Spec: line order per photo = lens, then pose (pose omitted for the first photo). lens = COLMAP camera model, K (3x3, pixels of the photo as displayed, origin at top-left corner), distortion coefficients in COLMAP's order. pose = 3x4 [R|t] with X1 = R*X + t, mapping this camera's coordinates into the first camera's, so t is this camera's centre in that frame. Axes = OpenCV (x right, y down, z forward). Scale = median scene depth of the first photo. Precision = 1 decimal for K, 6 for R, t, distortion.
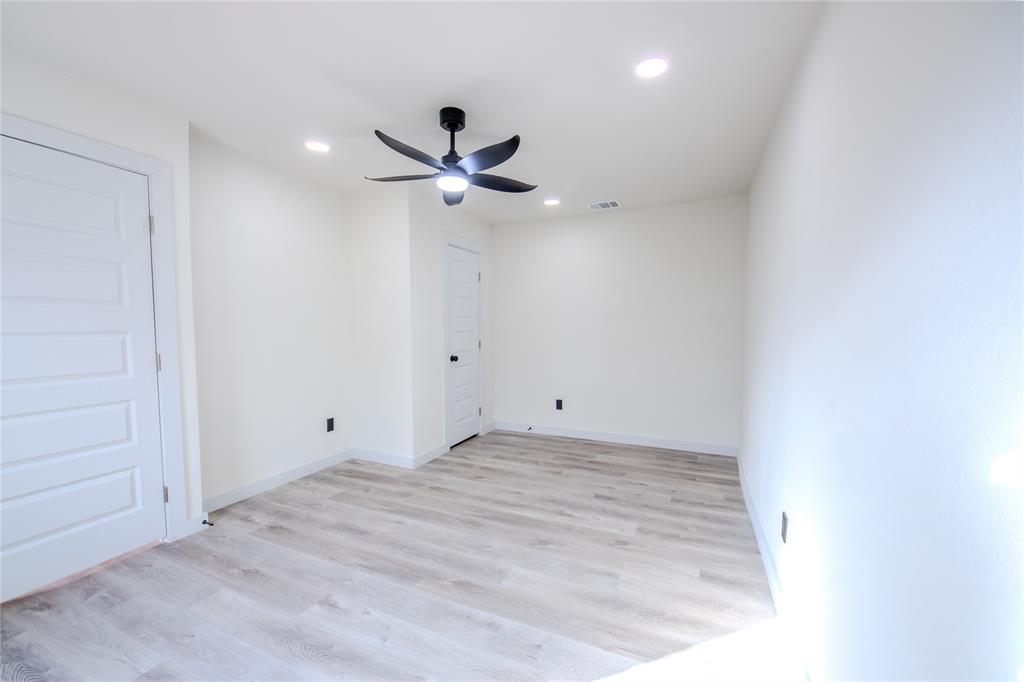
lens RADIAL K [[404.4, 0, 512.7], [0, 404.4, 341.2], [0, 0, 1]] dist [0.022879, -0.020626]
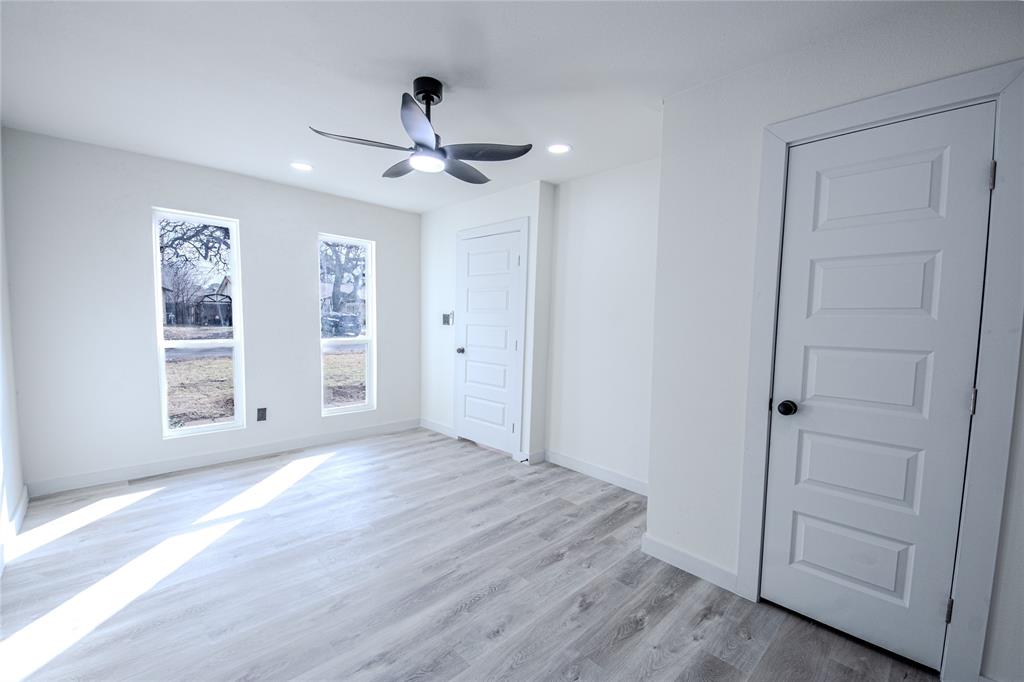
lens RADIAL K [[423.8, 0, 509.6], [0, 423.8, 350.1], [0, 0, 1]] dist [0.000169, -0.014480]
pose [[-0.378198, 0.051278, -0.924304, 0.516255], [-0.071420, 0.993873, 0.084360, -0.048326], [0.922966, 0.097918, -0.372218, 1.217299]]
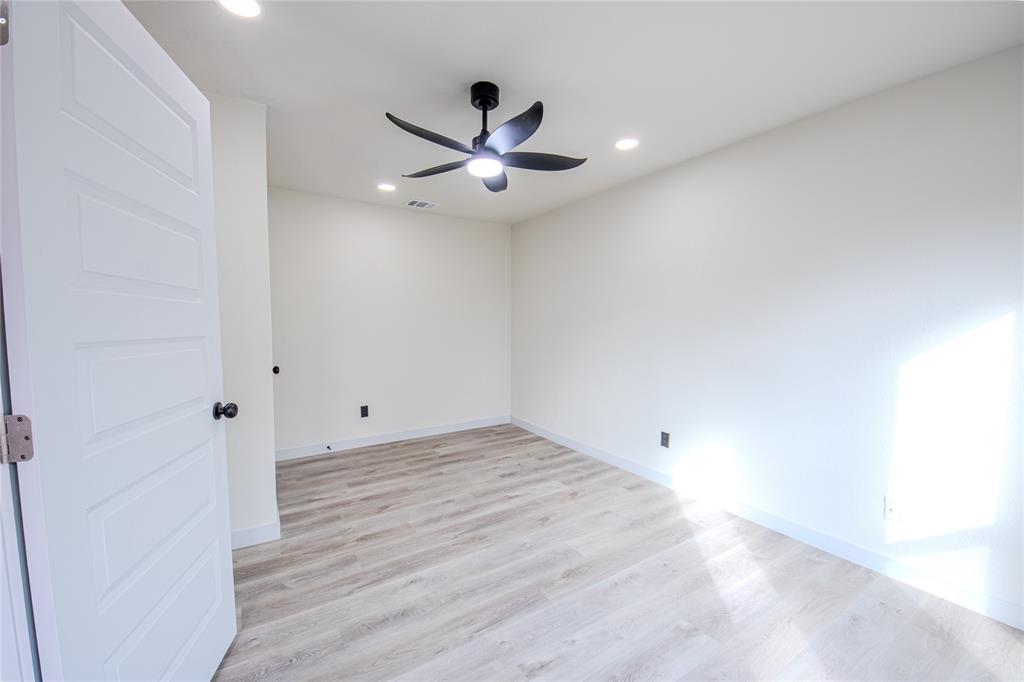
lens RADIAL K [[409.3, 0, 512.0], [0, 409.3, 341.0], [0, 0, 1]] dist [0.022302, -0.020447]
pose [[0.550844, -0.043542, 0.833471, -0.696482], [0.036570, 0.998938, 0.028017, -0.016138], [-0.833806, 0.015047, 0.551852, 0.360061]]
